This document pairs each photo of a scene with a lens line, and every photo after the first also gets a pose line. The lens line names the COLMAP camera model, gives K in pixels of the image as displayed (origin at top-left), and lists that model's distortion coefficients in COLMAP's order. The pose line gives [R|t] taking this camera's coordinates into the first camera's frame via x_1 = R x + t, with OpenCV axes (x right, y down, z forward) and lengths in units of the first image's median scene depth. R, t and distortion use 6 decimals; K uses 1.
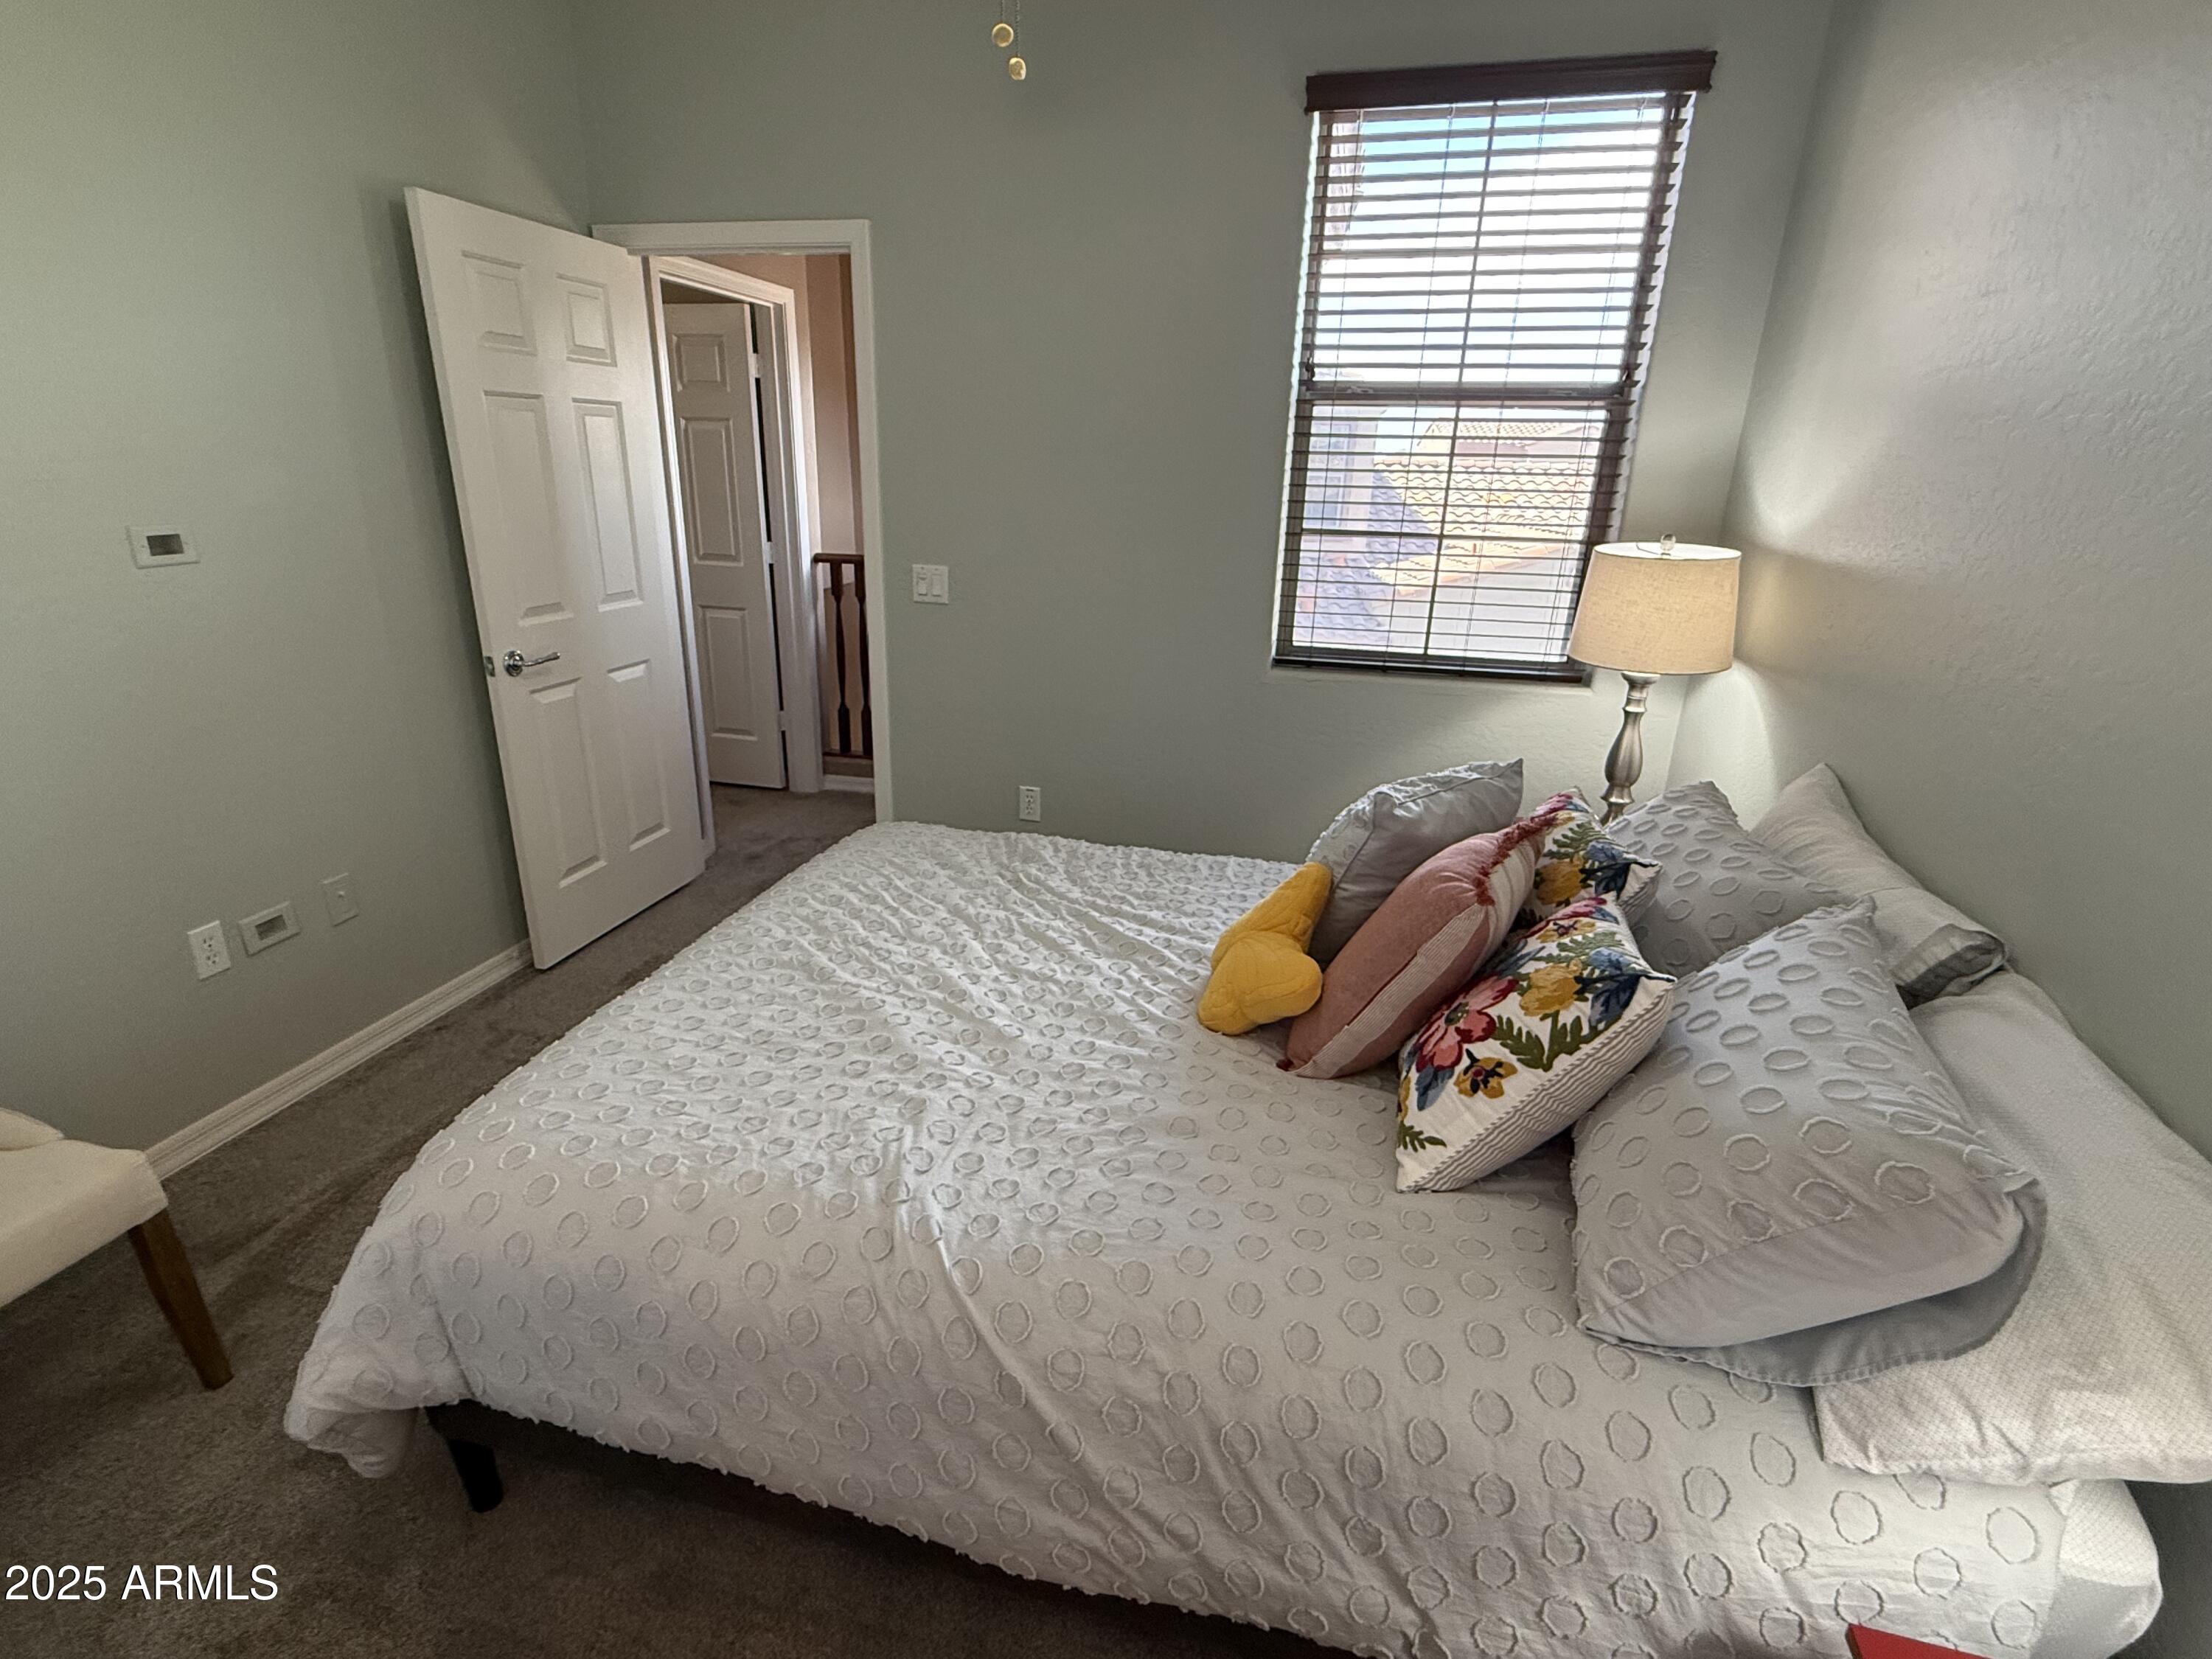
lens RADIAL K [[1063.5, 0, 1093.6], [0, 1063.5, 828.0], [0, 0, 1]] dist [0.004628, -0.000582]
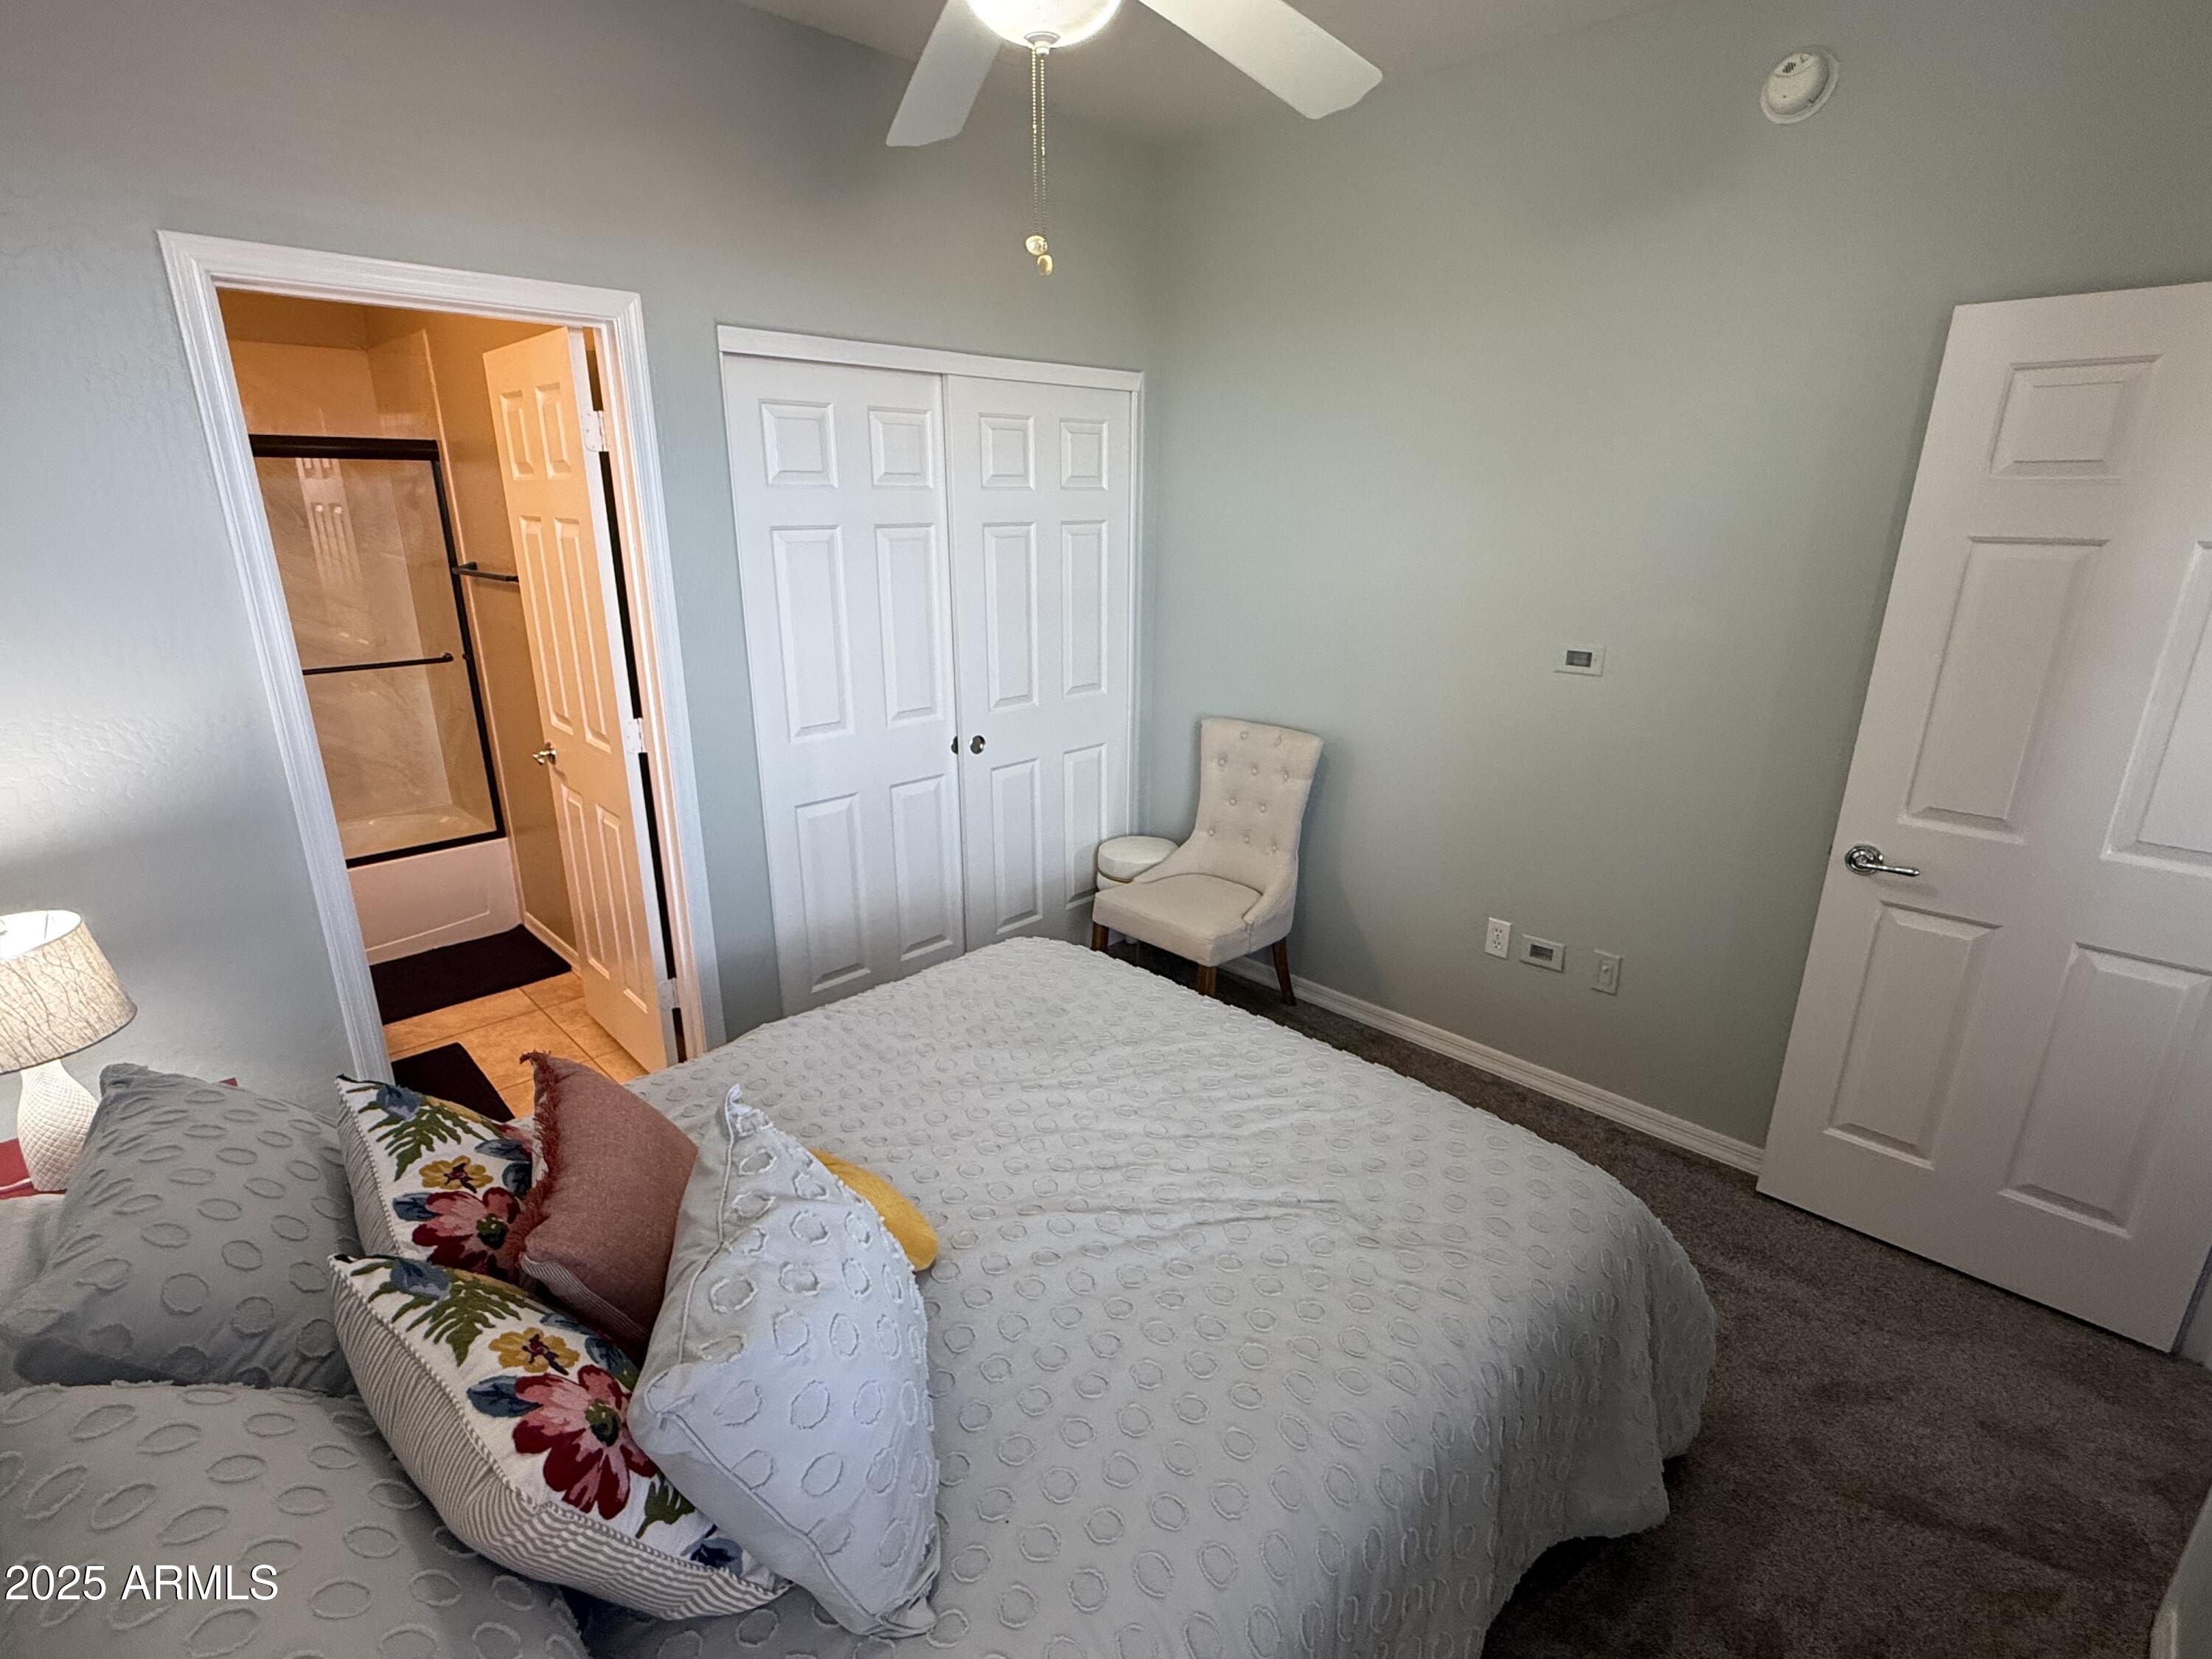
lens RADIAL K [[1063.5, 0, 1101.8], [0, 1063.5, 834.9], [0, 0, 1]] dist [0.004628, -0.000582]
pose [[-0.516454, 0.236987, -0.822869, 0.506656], [-0.295834, 0.852397, 0.431164, -0.418080], [0.803591, 0.466109, -0.370115, 0.984513]]
